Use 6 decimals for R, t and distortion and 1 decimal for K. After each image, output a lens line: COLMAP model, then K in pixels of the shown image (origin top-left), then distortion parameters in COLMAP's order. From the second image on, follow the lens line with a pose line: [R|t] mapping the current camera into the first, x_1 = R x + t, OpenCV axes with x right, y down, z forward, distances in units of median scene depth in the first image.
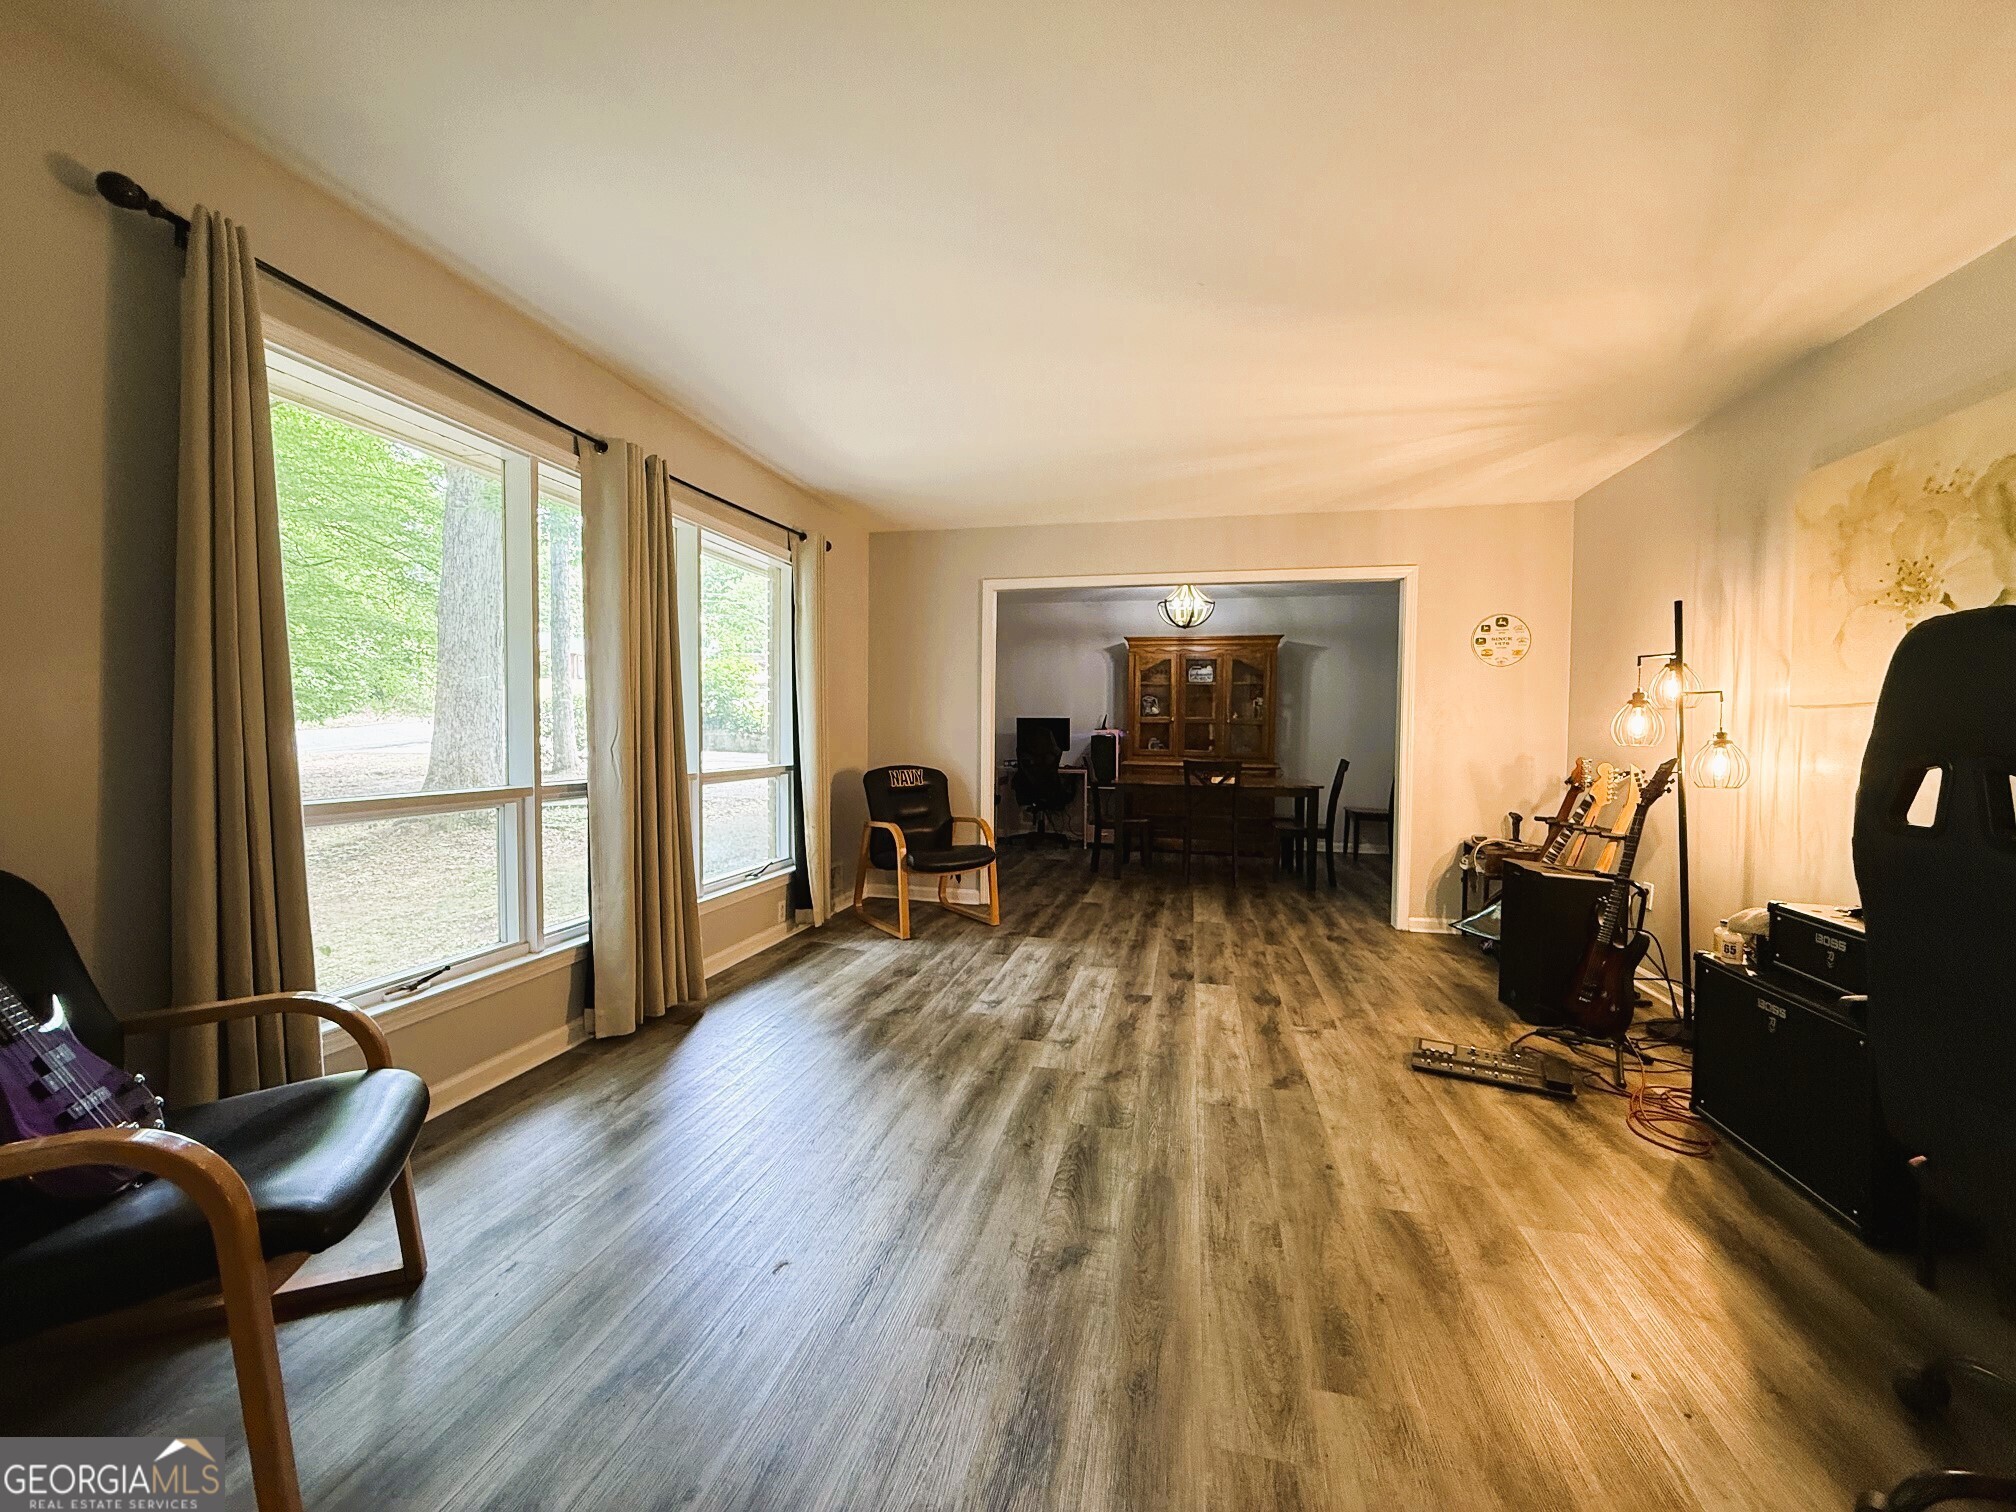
lens RADIAL K [[805.1, 0, 999.2], [0, 805.1, 749.6], [0, 0, 1]] dist [-0.000412, -0.000048]
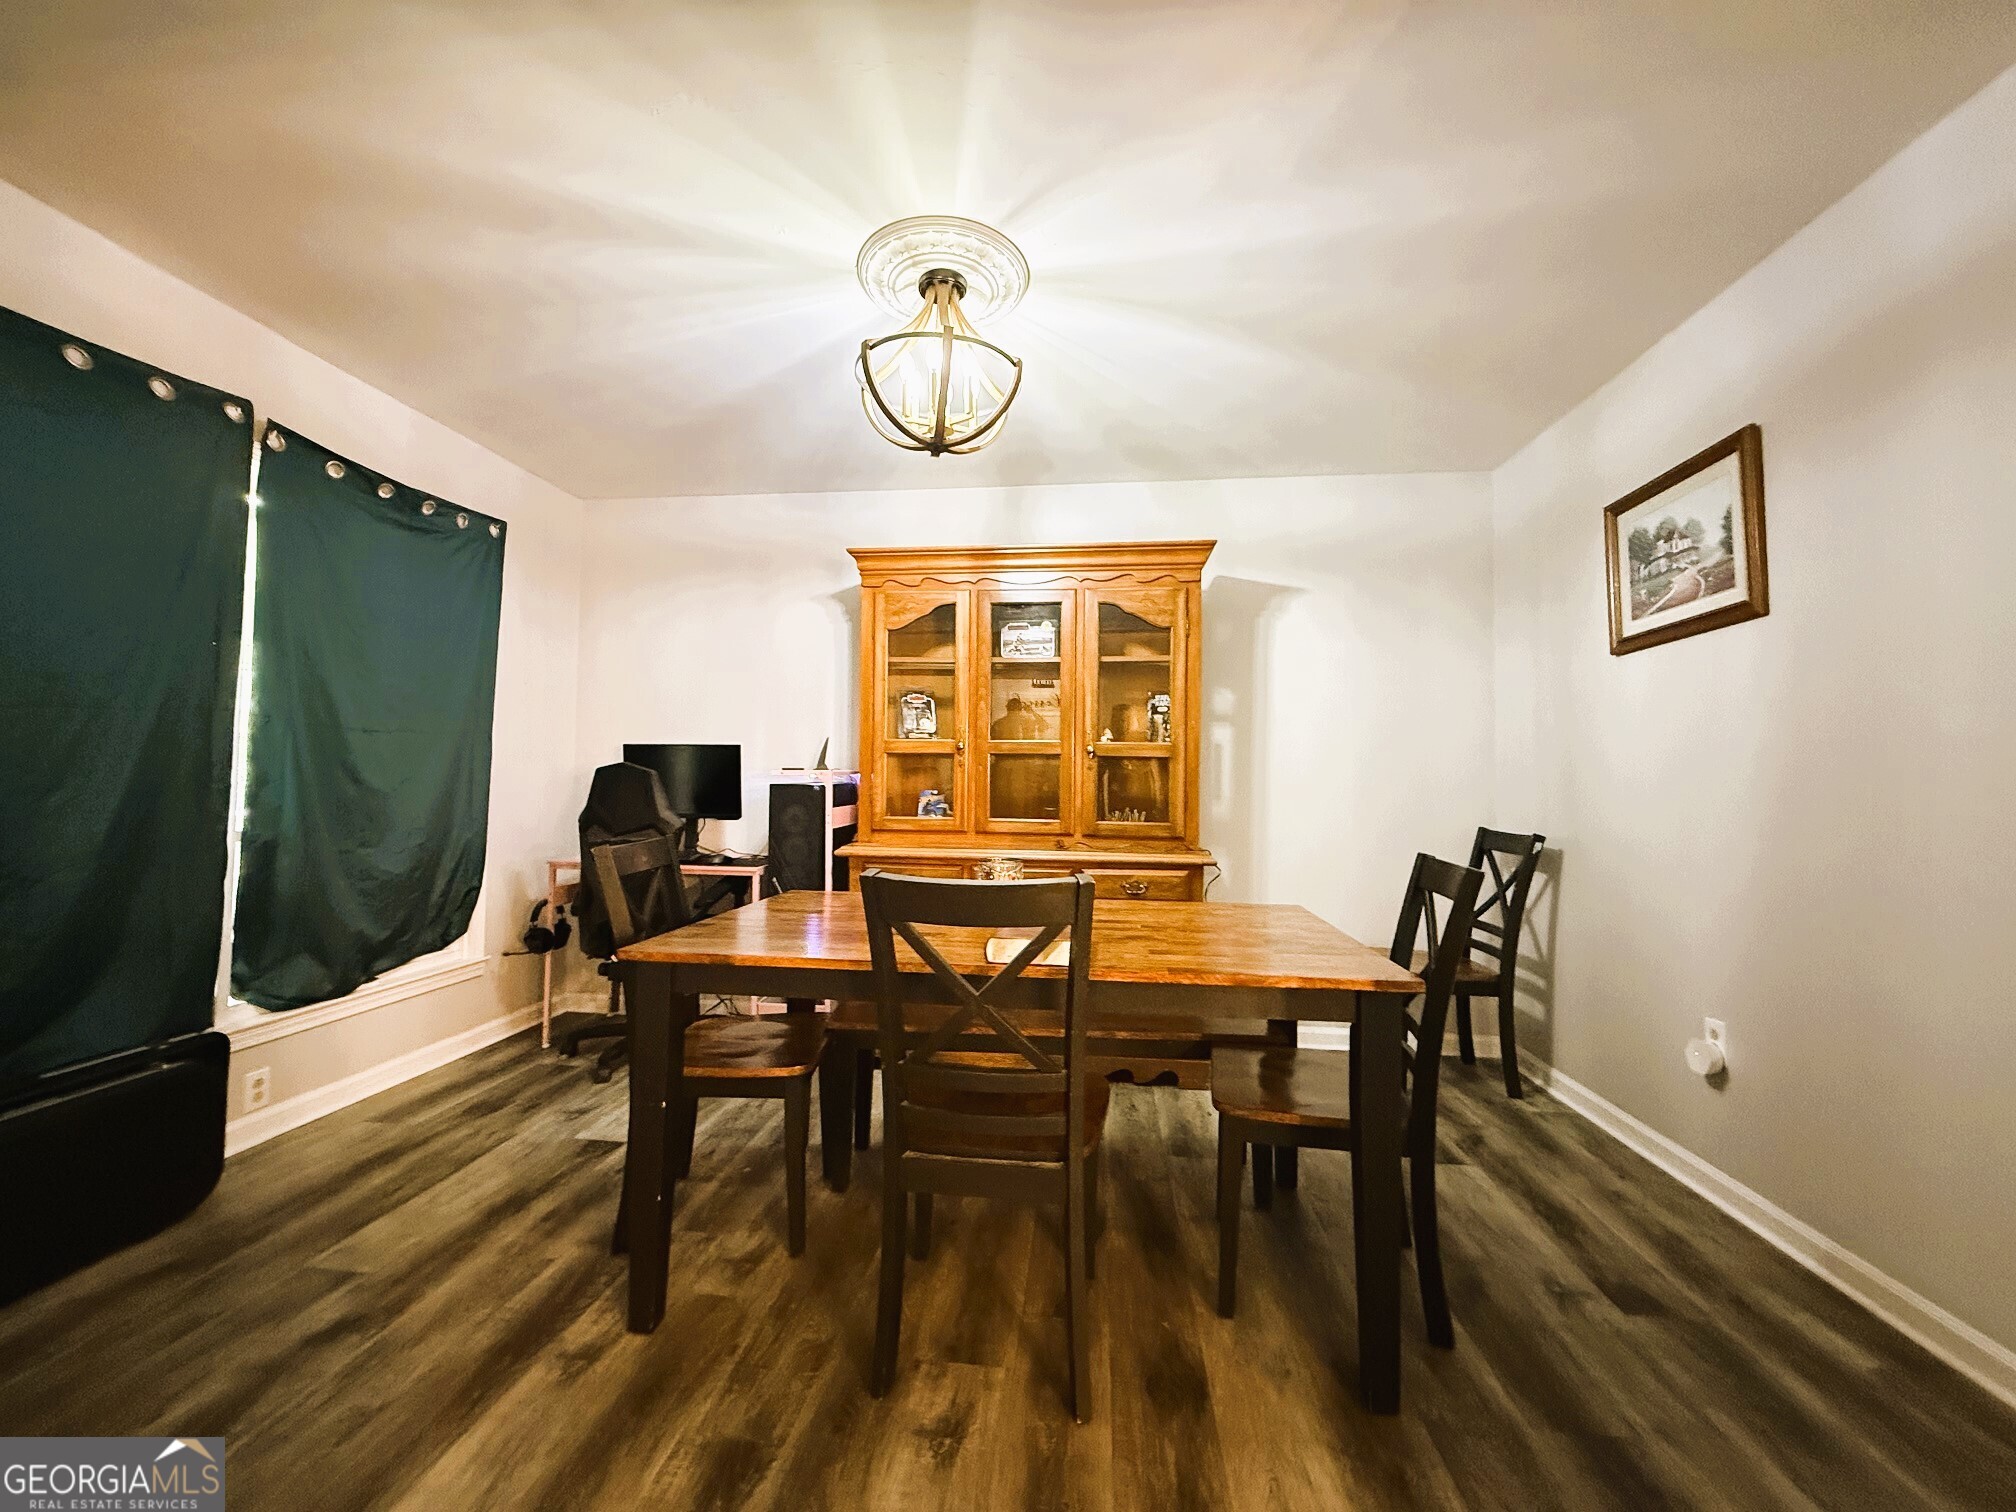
lens RADIAL K [[805.1, 0, 1011.2], [0, 805.1, 748.0], [0, 0, 1]] dist [-0.000412, -0.000048]
pose [[0.992226, 0.006851, 0.124263, 0.209687], [0.001775, 0.997603, -0.069174, -0.007871], [-0.124439, 0.068857, 0.989835, 0.645527]]
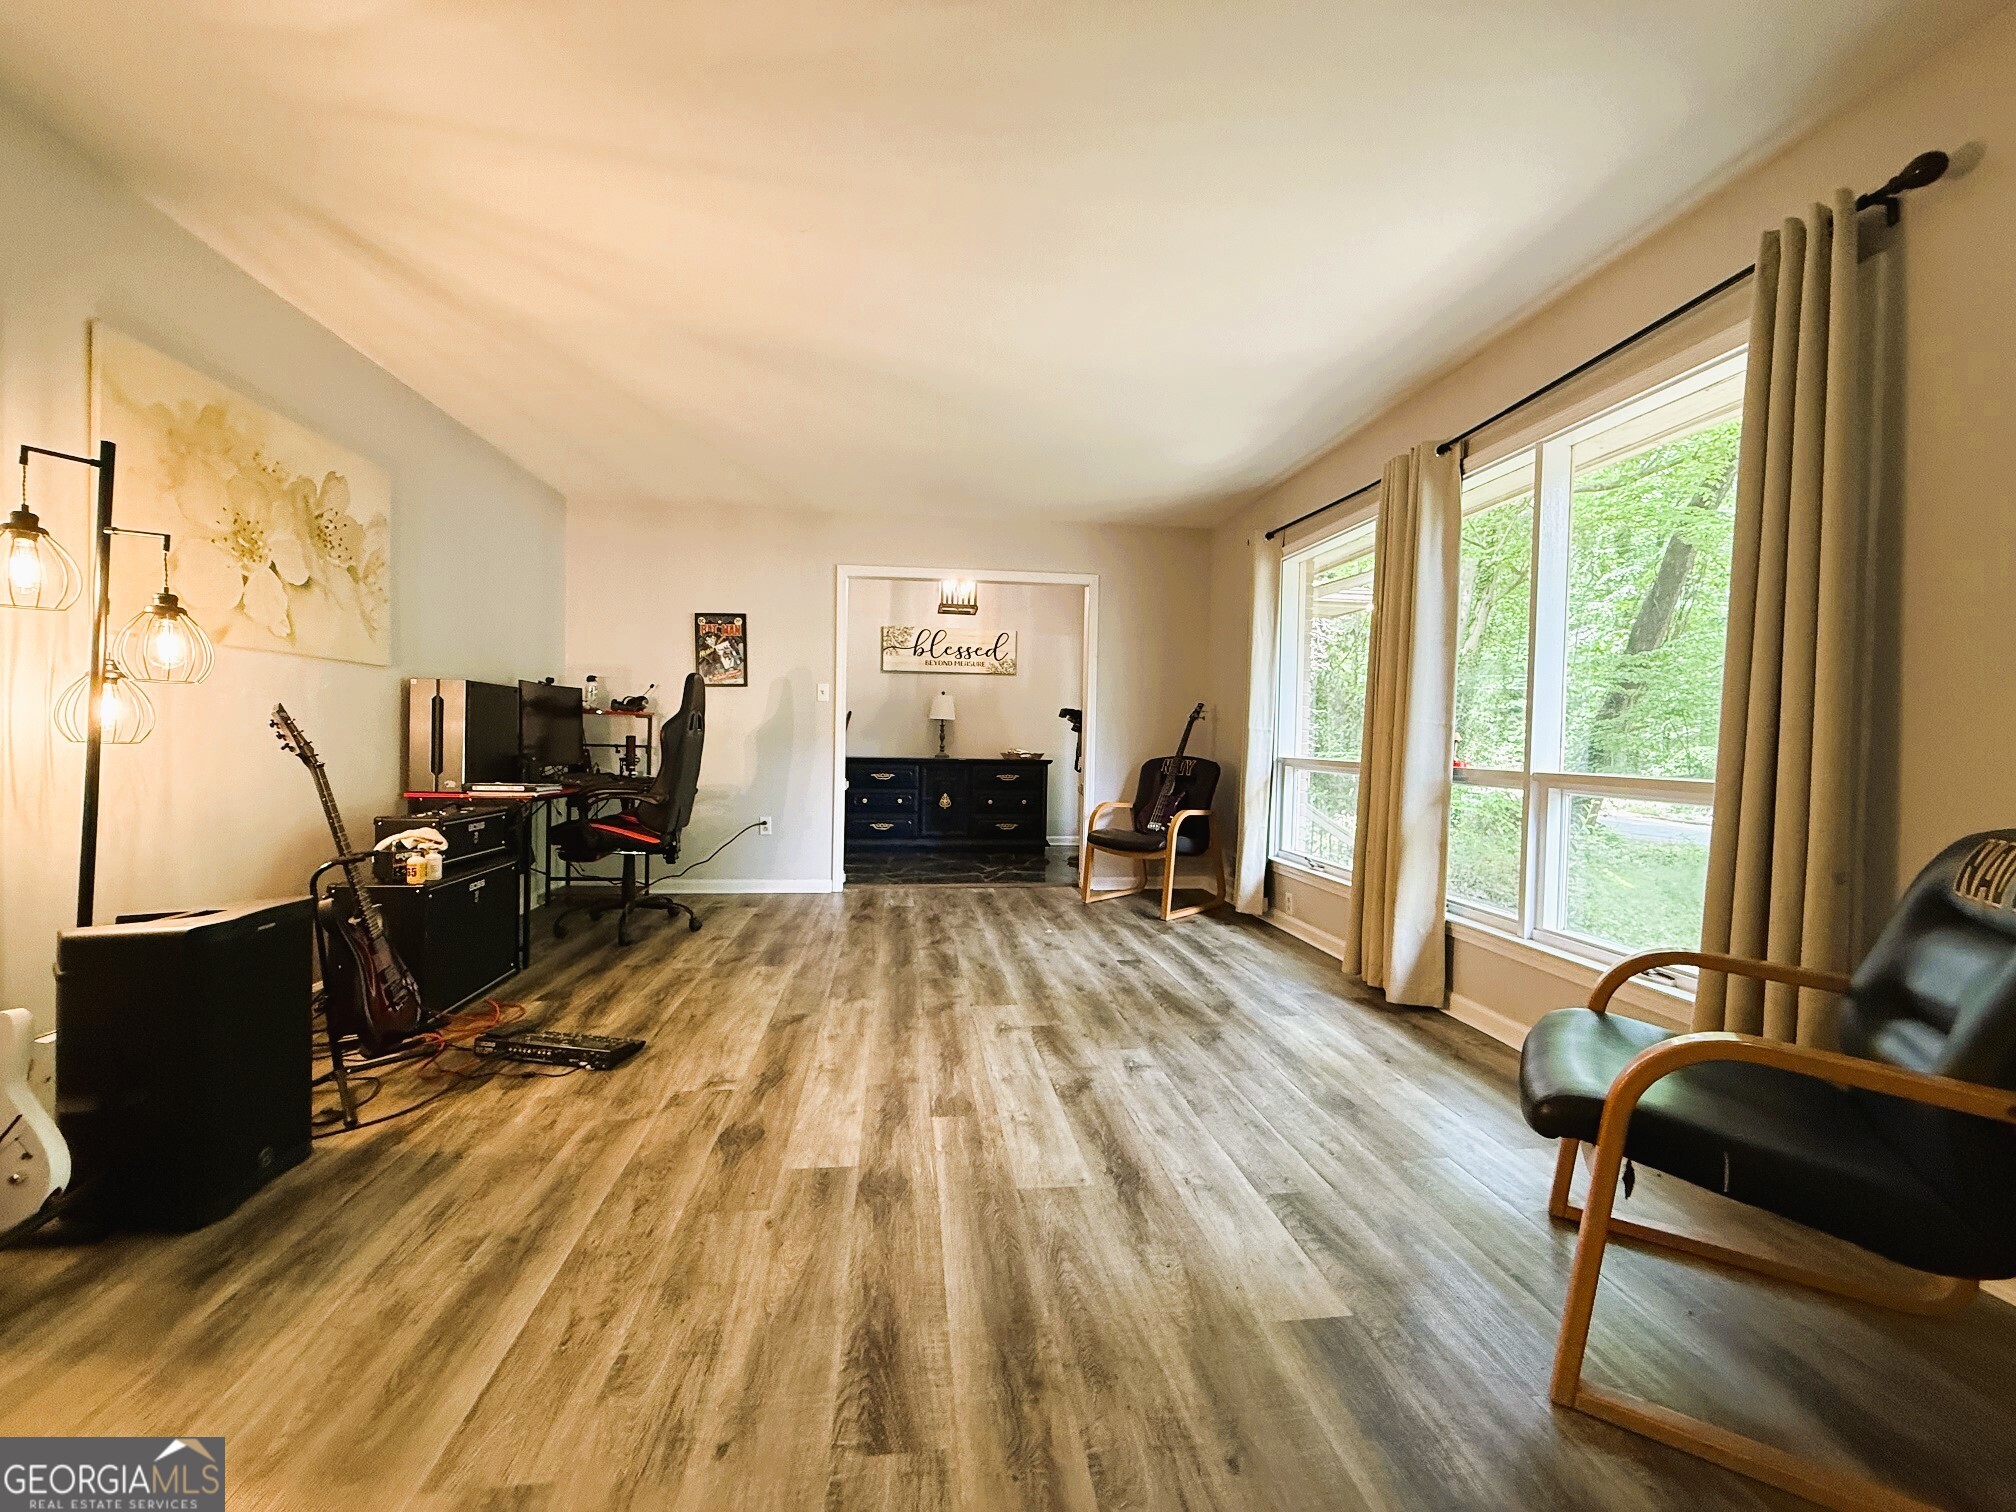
lens RADIAL K [[805.1, 0, 1005.7], [0, 805.1, 753.8], [0, 0, 1]] dist [-0.000412, -0.000048]
pose [[-0.934877, -0.022406, -0.354264, 0.402722], [-0.038661, 0.998496, 0.038873, 0.001957], [0.352860, 0.050037, -0.934337, 1.761385]]
